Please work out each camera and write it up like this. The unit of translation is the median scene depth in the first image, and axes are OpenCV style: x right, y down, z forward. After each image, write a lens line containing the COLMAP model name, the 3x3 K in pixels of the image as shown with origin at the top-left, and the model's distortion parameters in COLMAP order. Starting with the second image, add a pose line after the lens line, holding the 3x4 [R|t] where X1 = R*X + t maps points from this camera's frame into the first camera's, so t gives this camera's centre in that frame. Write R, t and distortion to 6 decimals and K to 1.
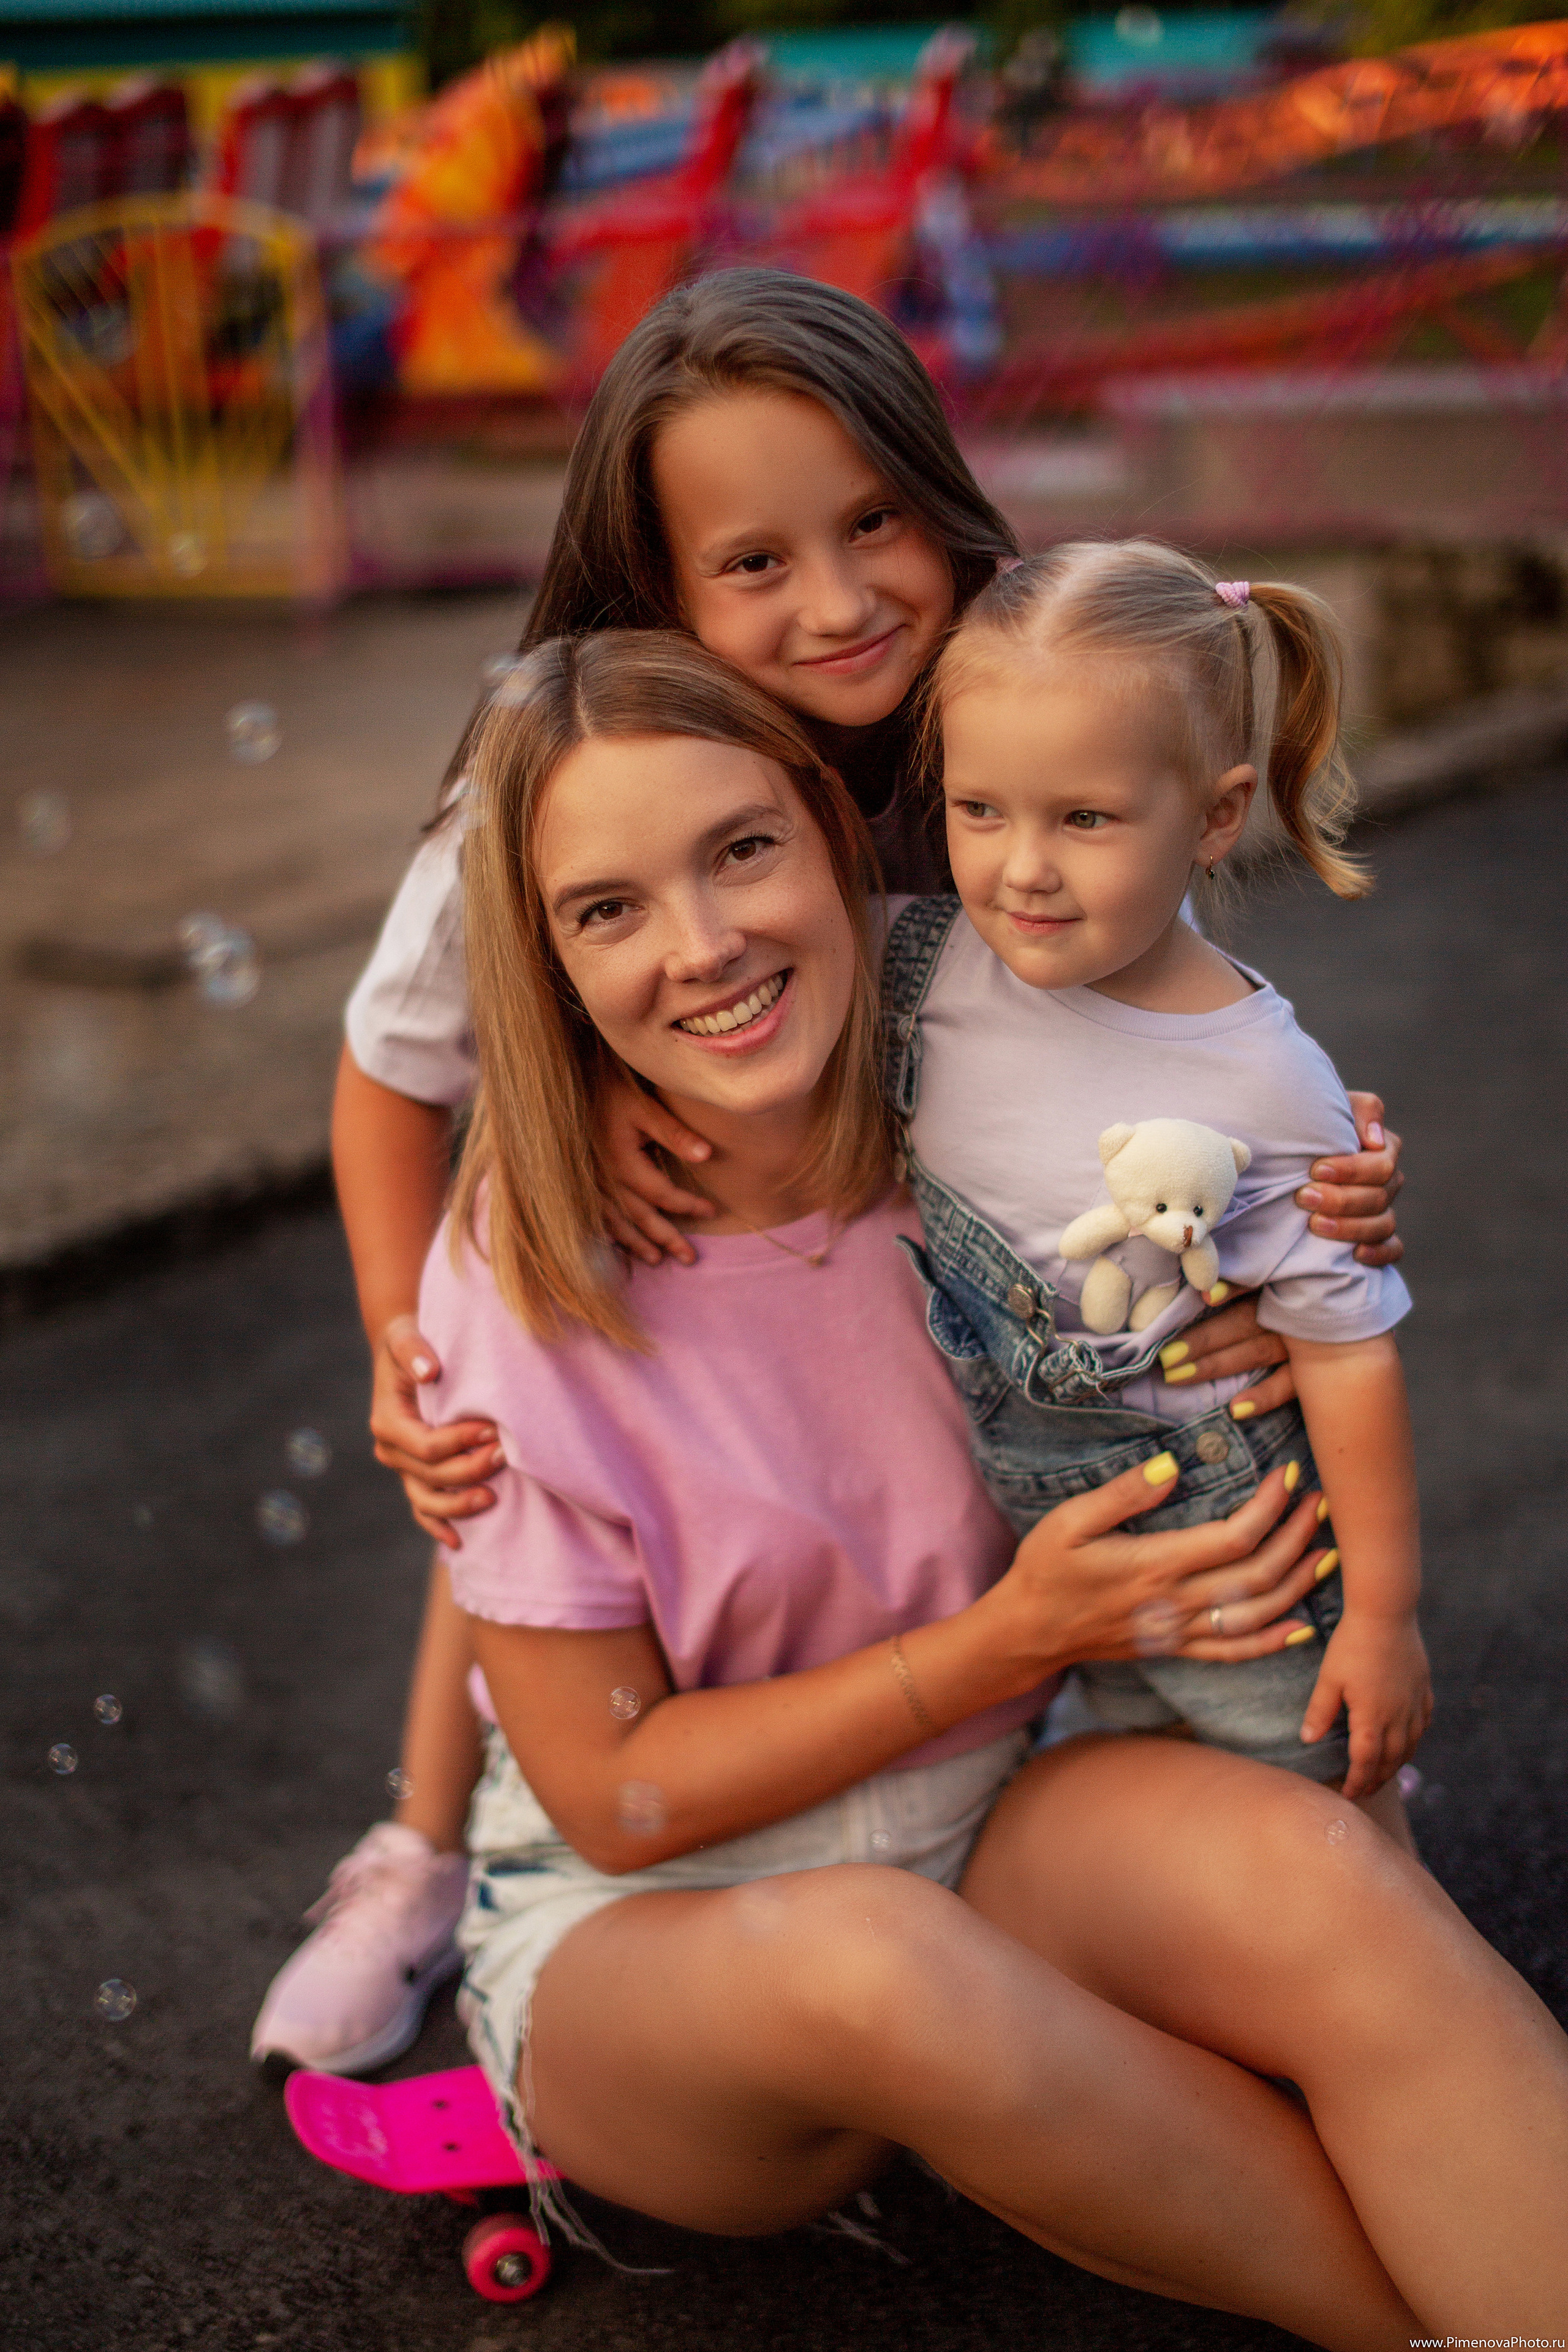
lens RADIAL K [[3210.7, 0, 778.3], [0, 3210.7, 1181.9], [0, 0, 1]] dist [-0.103188, 0.154721]
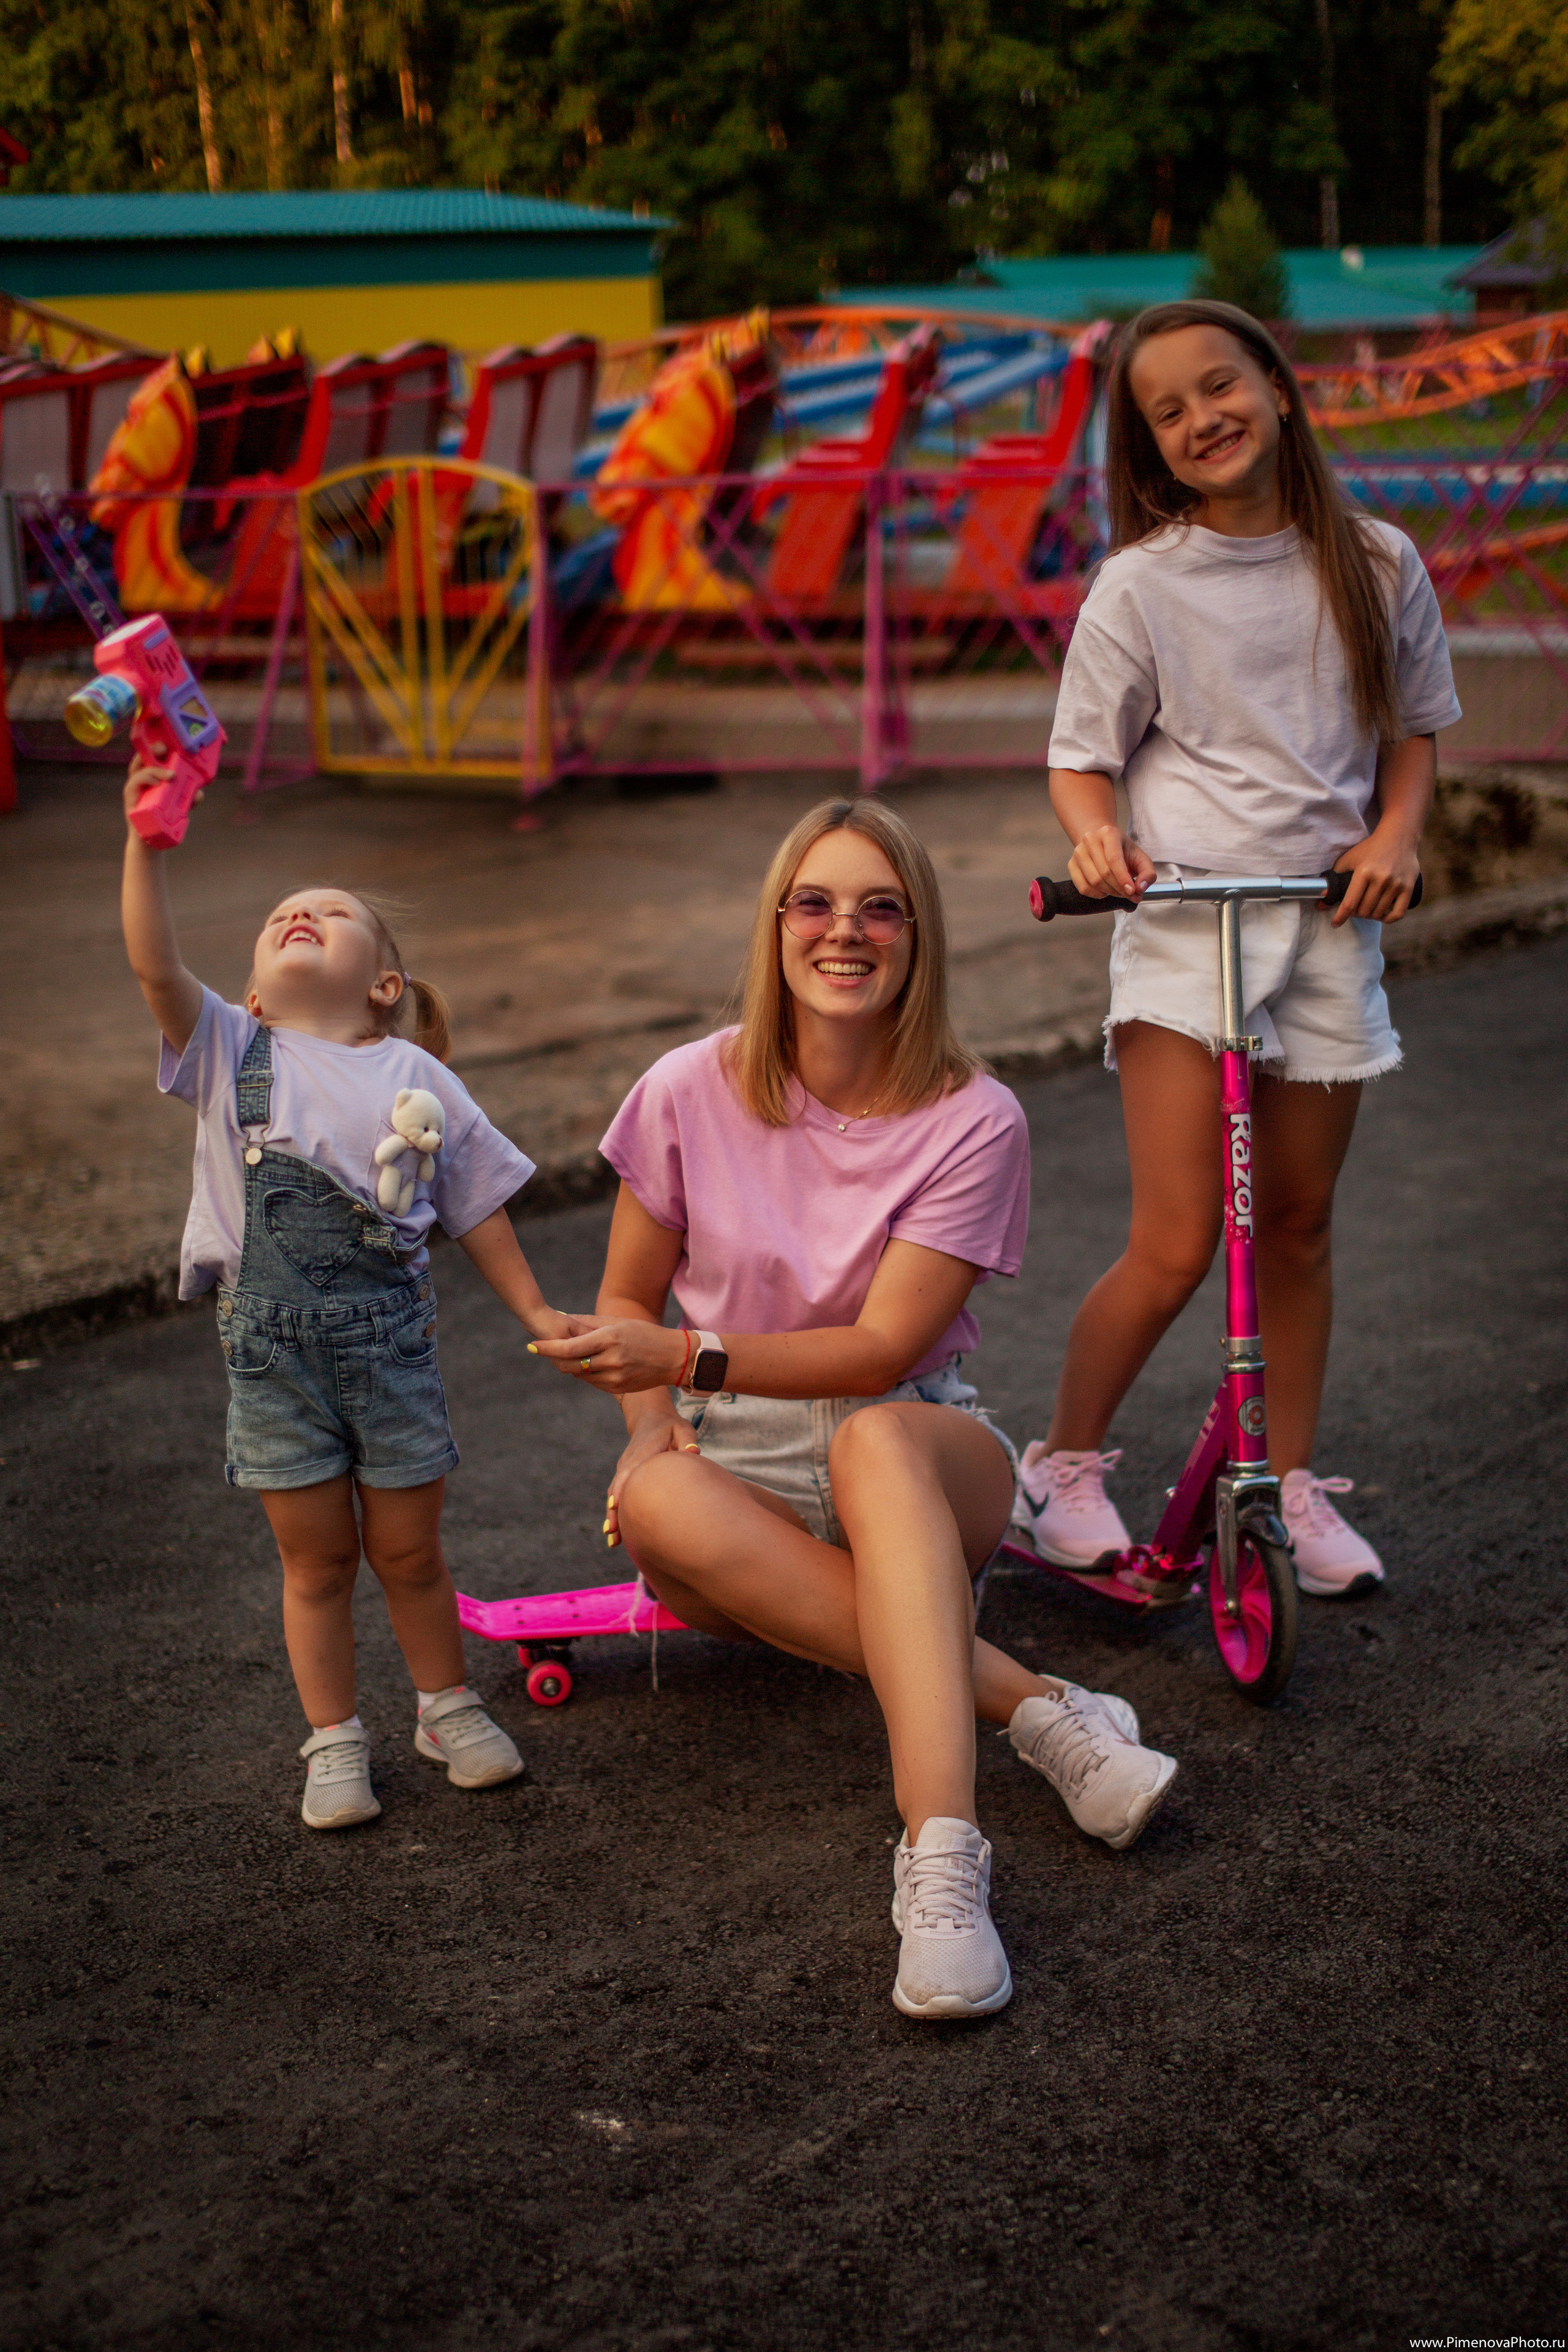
lens RADIAL K [[3225.5, 0, 780.5], [0, 3225.5, 1207.5], [0, 0, 1]] dist [-0.170347, 0.372617]
pose [[0.997053, 0.039550, -0.065735, 0.156529], [-0.042681, 0.997985, -0.046939, 0.126008], [0.063746, 0.049606, 0.996732, -0.864794]]
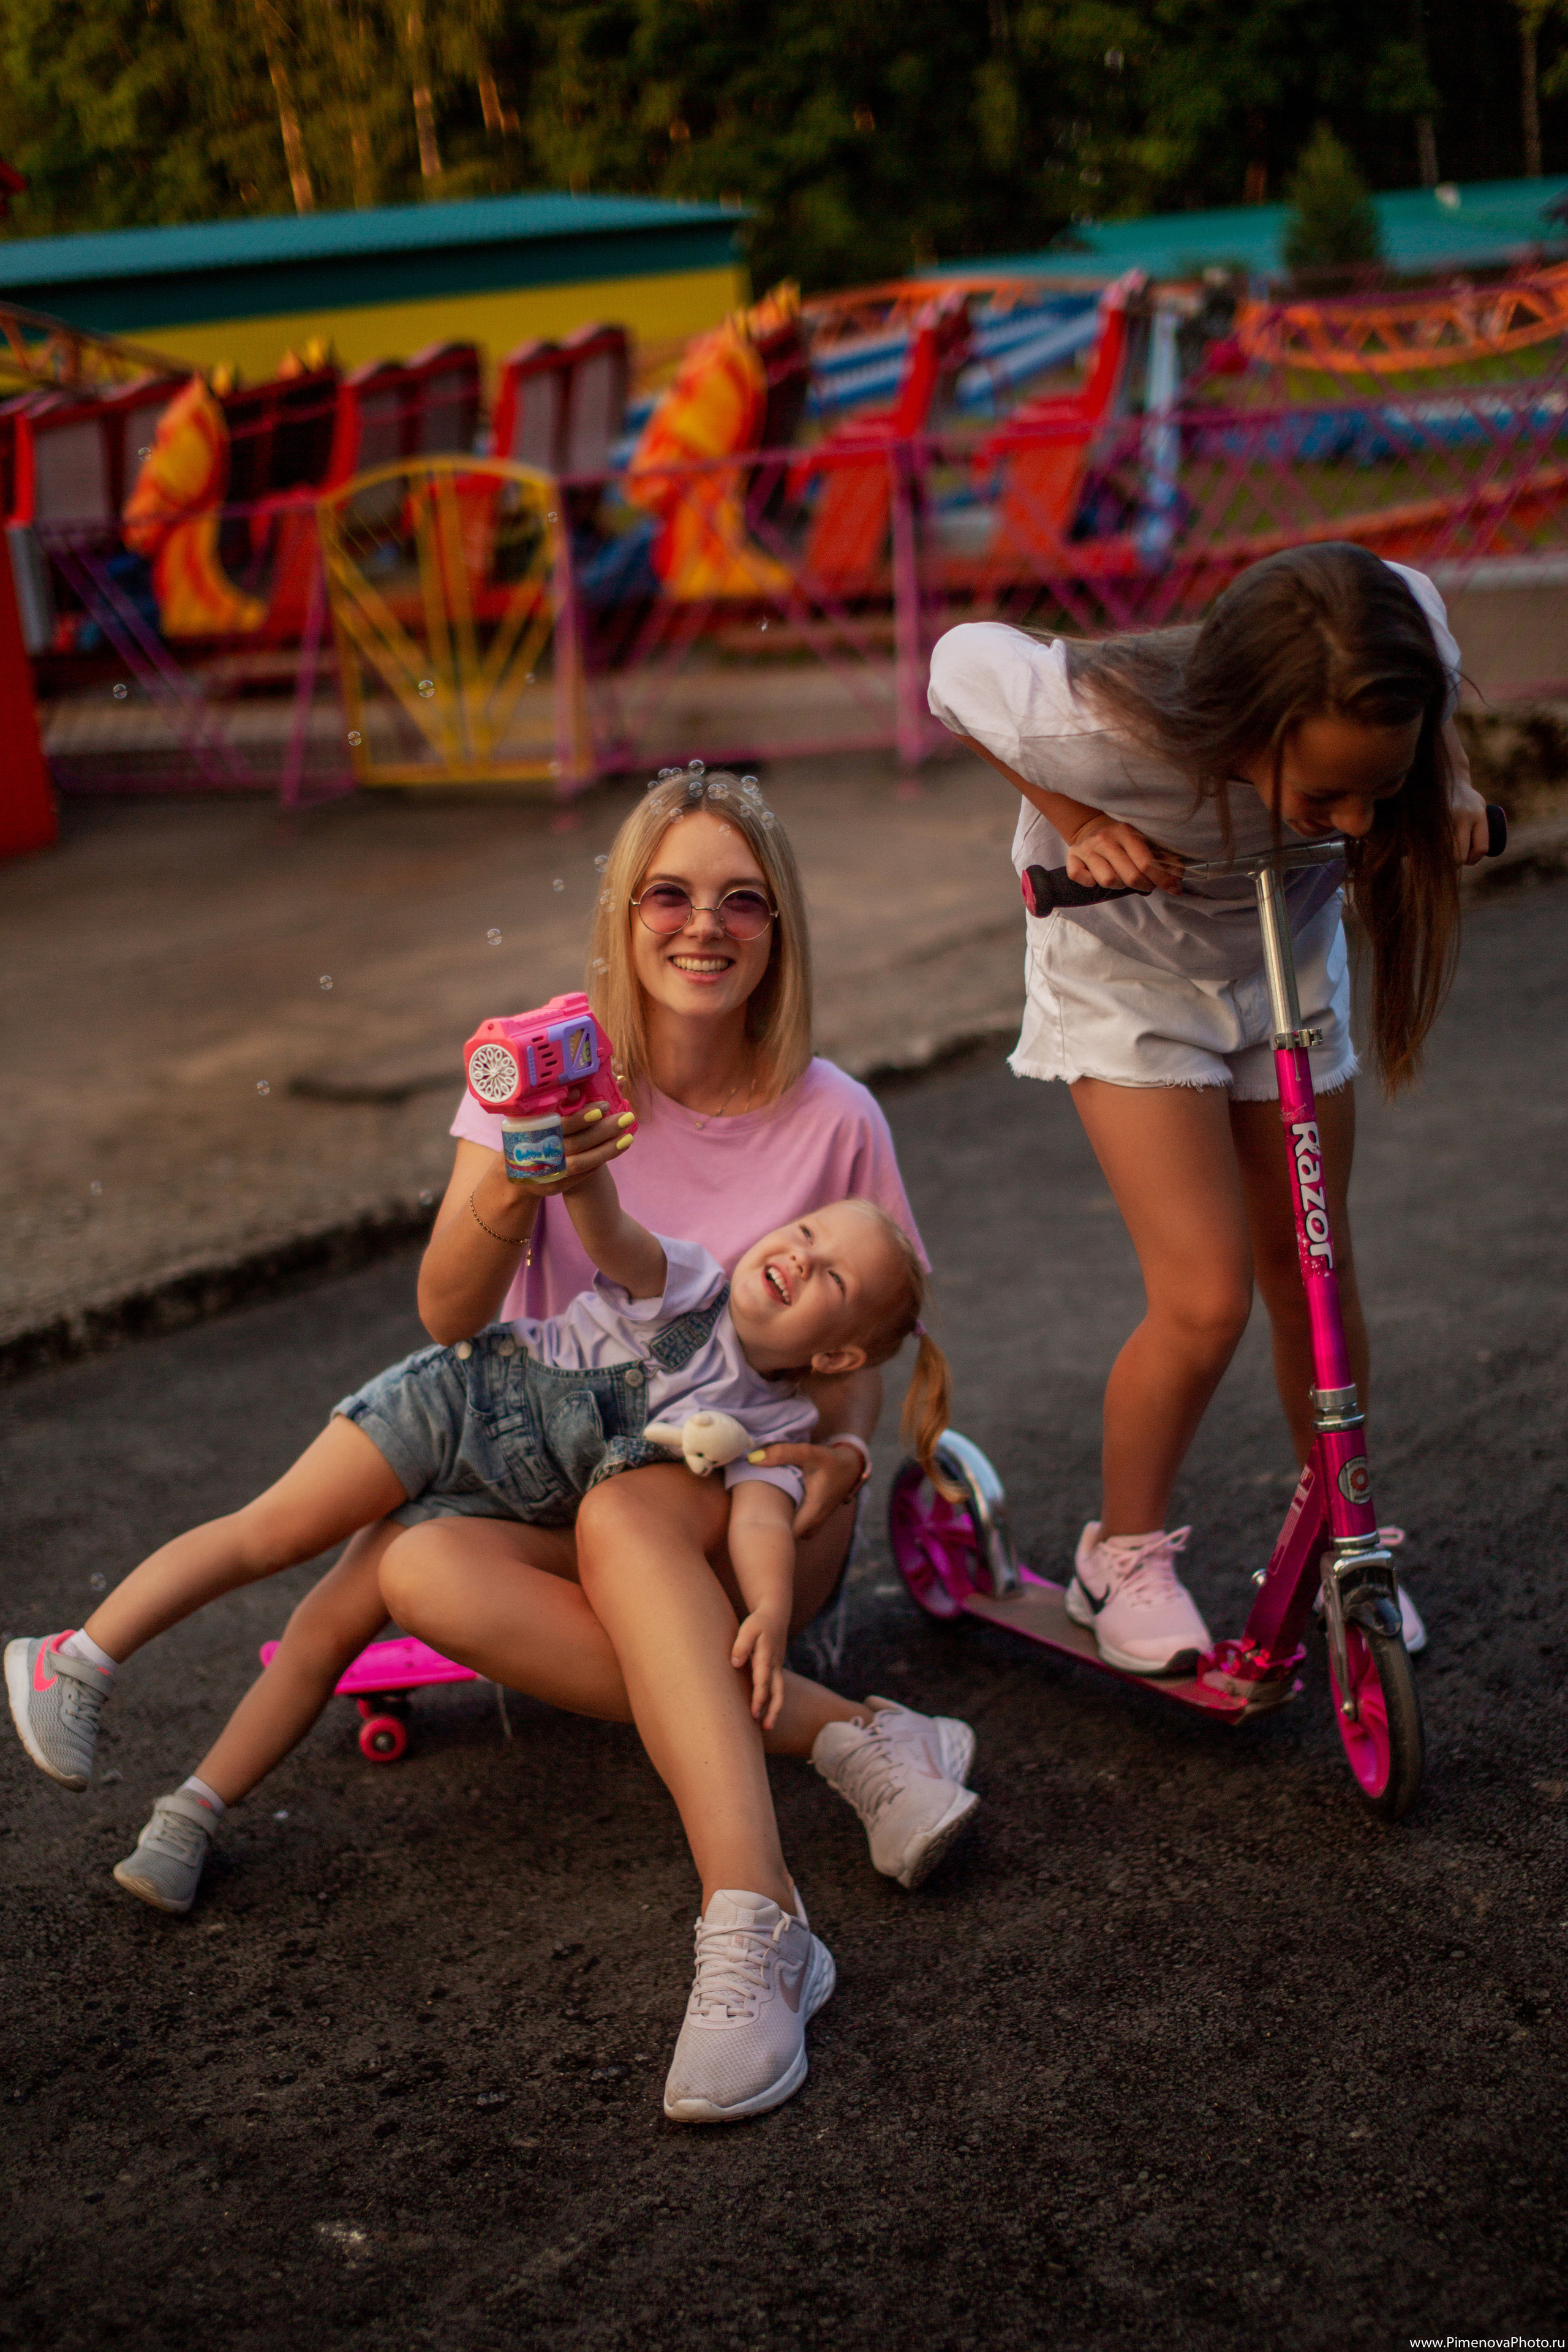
lens RADIAL K [[3231.8, 0, 777.2], [0, 3231.8, 1145.3], [0, 0, 1]] dist [-0.138096, 0.238111]
pose [[0.992467, -0.022245, -0.120475, 0.333464], [0.014867, 0.997978, -0.061793, 0.109843], [0.121606, 0.059536, 0.990791, -0.732062]]
